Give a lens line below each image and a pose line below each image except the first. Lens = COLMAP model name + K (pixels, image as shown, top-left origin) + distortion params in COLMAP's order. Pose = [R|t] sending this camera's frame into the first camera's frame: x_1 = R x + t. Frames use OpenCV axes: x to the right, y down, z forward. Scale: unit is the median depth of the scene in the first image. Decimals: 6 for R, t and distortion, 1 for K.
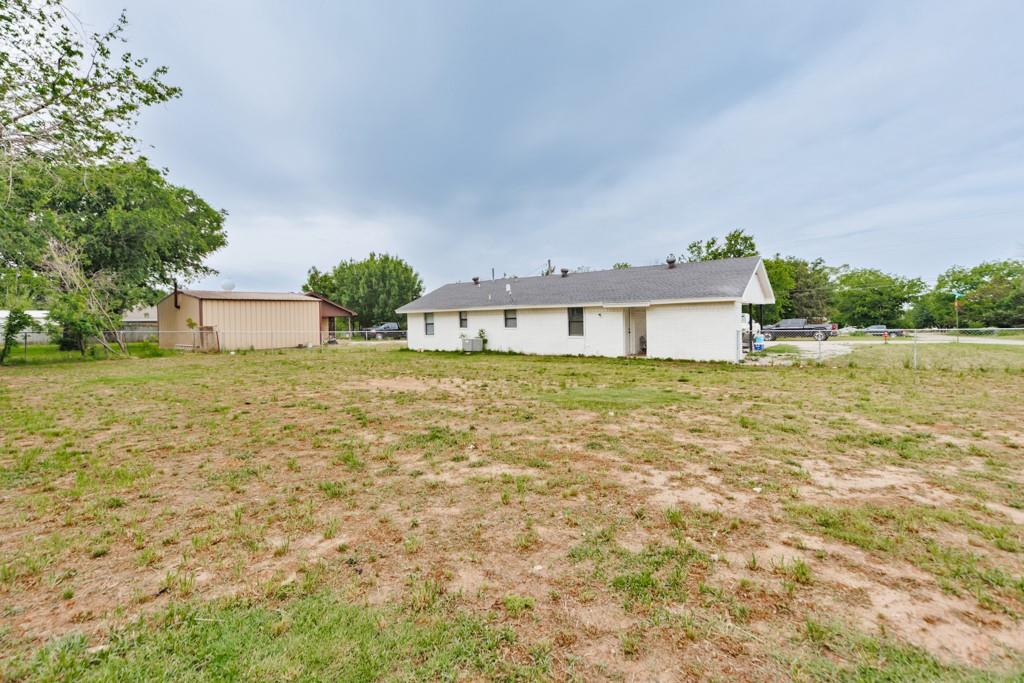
lens RADIAL K [[488.9, 0, 512.0], [0, 488.9, 341.5], [0, 0, 1]] dist [0.002406, 0.000502]
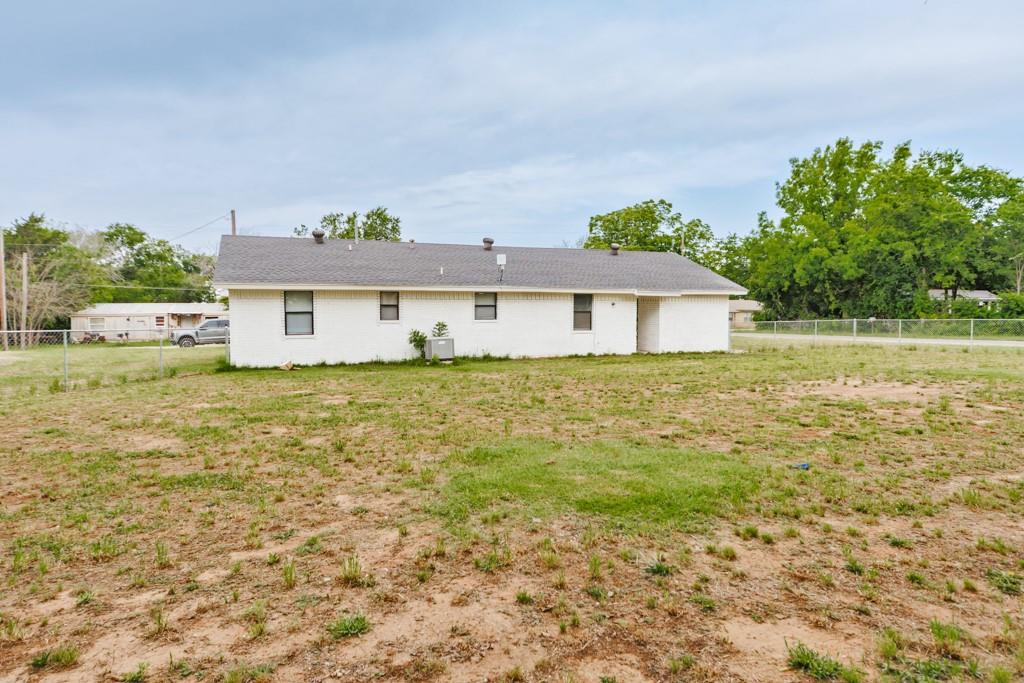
lens RADIAL K [[612.4, 0, 512.0], [0, 612.4, 341.5], [0, 0, 1]] dist [-0.000286, -0.000016]
pose [[0.465217, -0.026784, 0.884791, -0.748762], [0.031071, 0.999420, 0.013917, -0.010002], [-0.884651, 0.021017, 0.465780, 0.612281]]
